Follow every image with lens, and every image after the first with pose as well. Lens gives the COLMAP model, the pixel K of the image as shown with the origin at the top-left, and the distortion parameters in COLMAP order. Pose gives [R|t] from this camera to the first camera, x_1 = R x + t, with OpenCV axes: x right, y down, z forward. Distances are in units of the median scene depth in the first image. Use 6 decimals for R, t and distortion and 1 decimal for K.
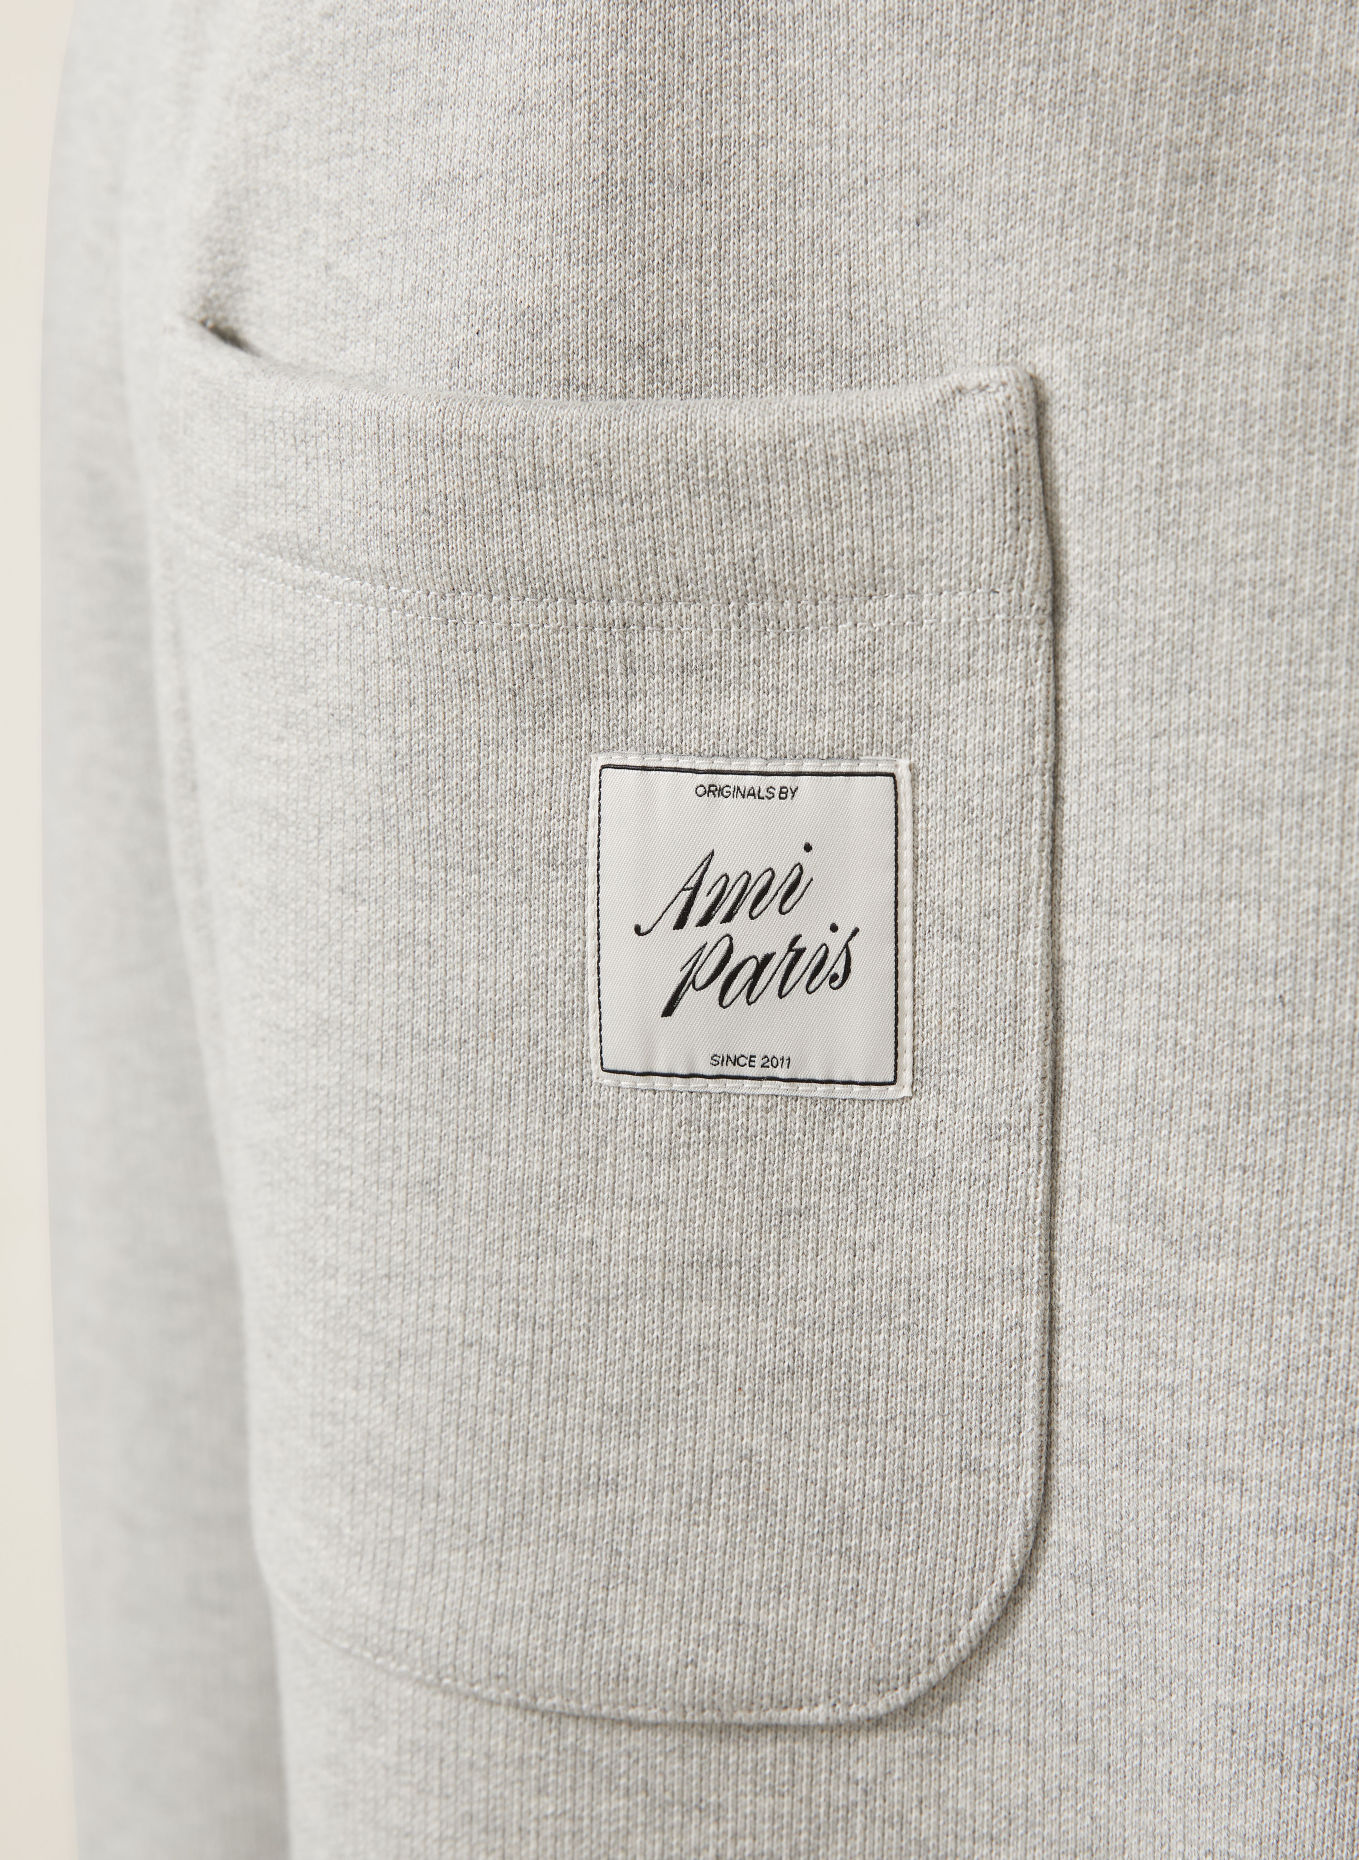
lens RADIAL K [[3464.3, 0, 679.6], [0, 3464.3, 931.4], [0, 0, 1]] dist [-0.017288, 0.000000]
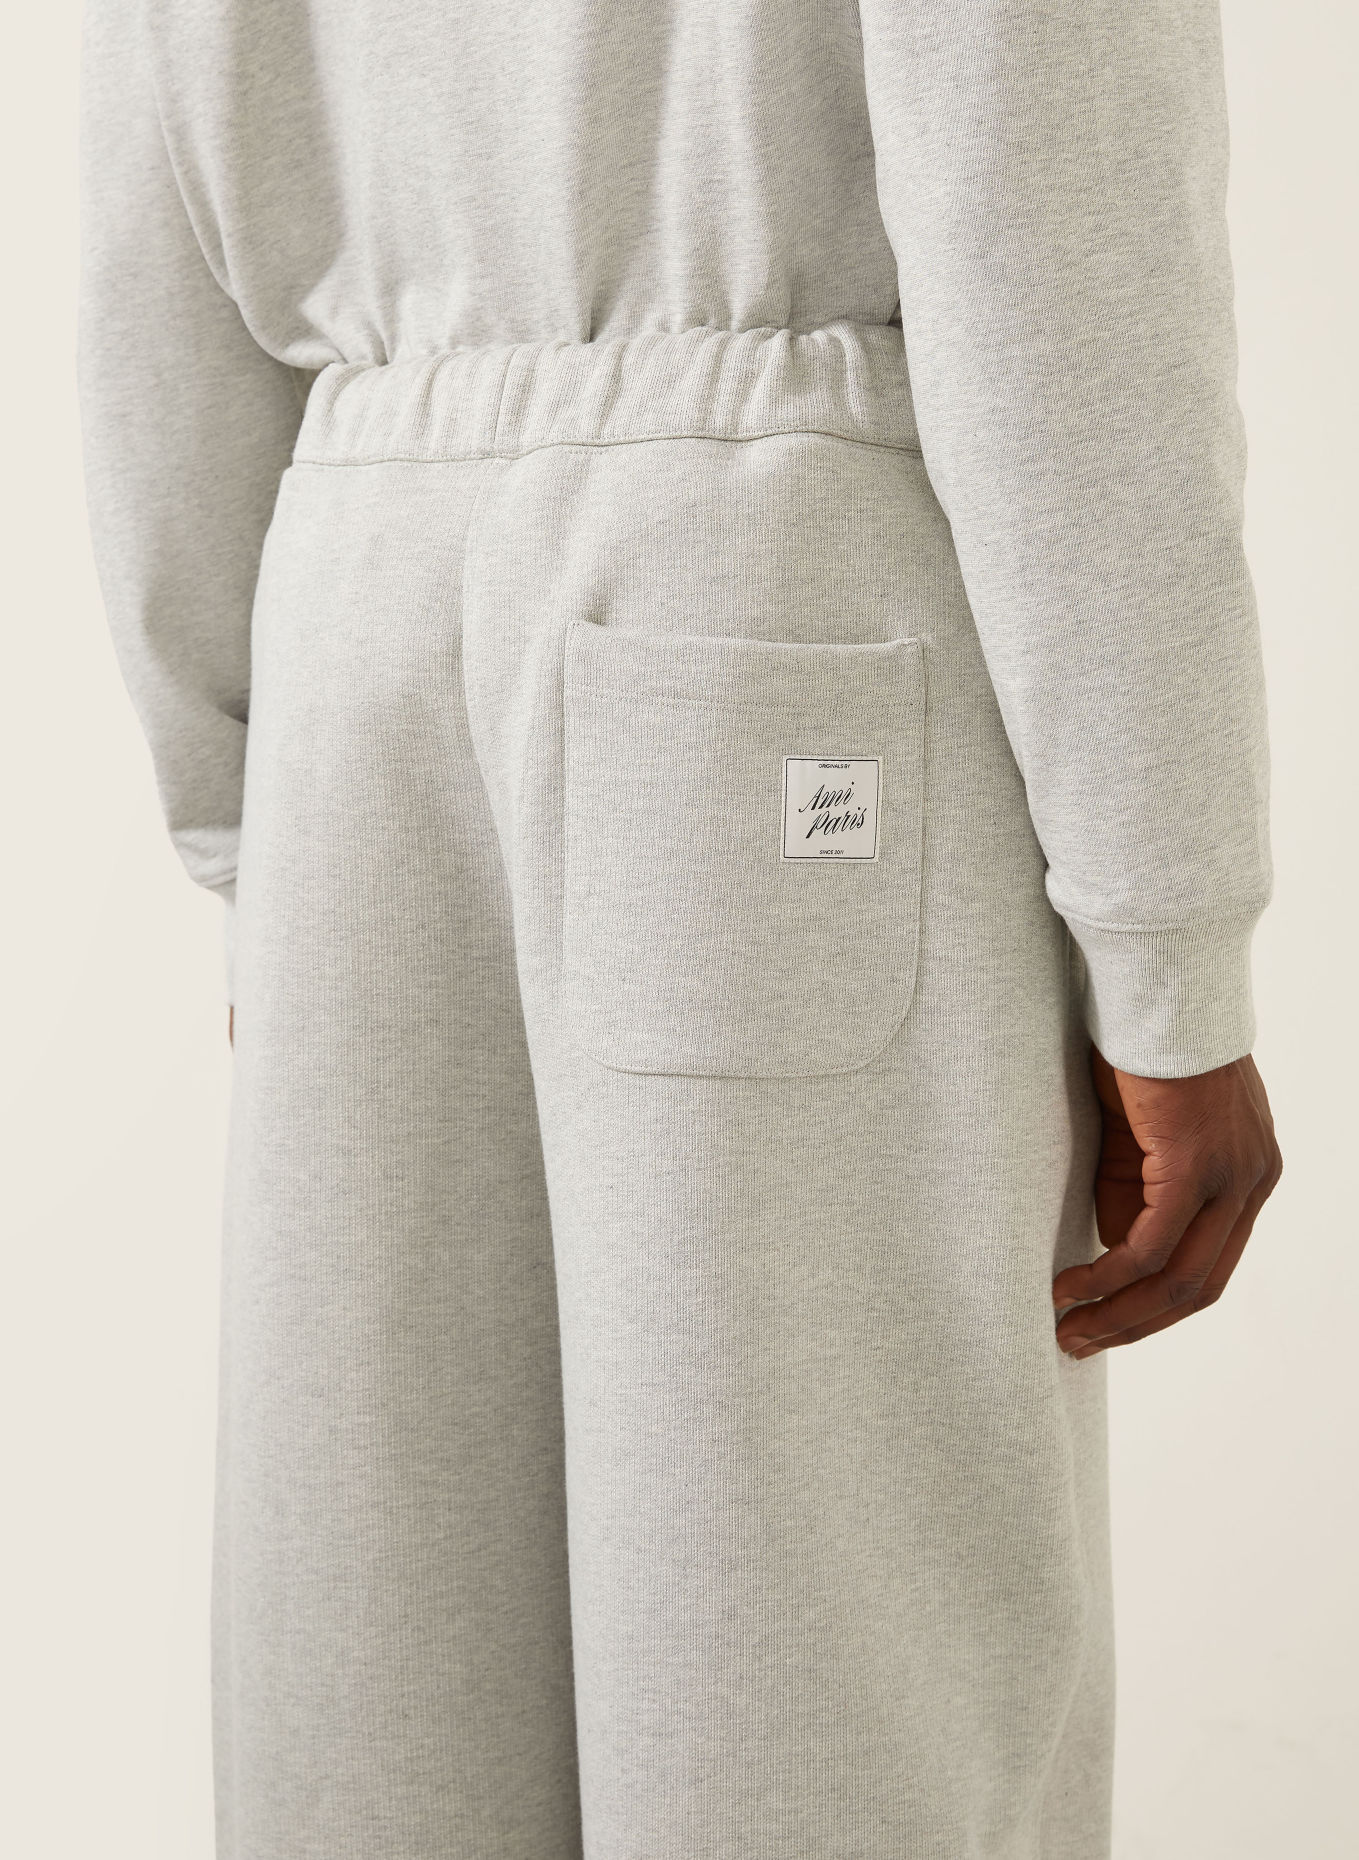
lens RADIAL K [[2760.7, 0, 679.5], [0, 2760.7, 929.7], [0, 0, 1]] dist [0.009760, 0.000000]
pose [[0.851401, 0.006065, 0.524481, -1.439263], [0.073633, 0.988649, -0.130962, 0.432906], [-0.519322, 0.150121, 0.841290, -1.059262]]
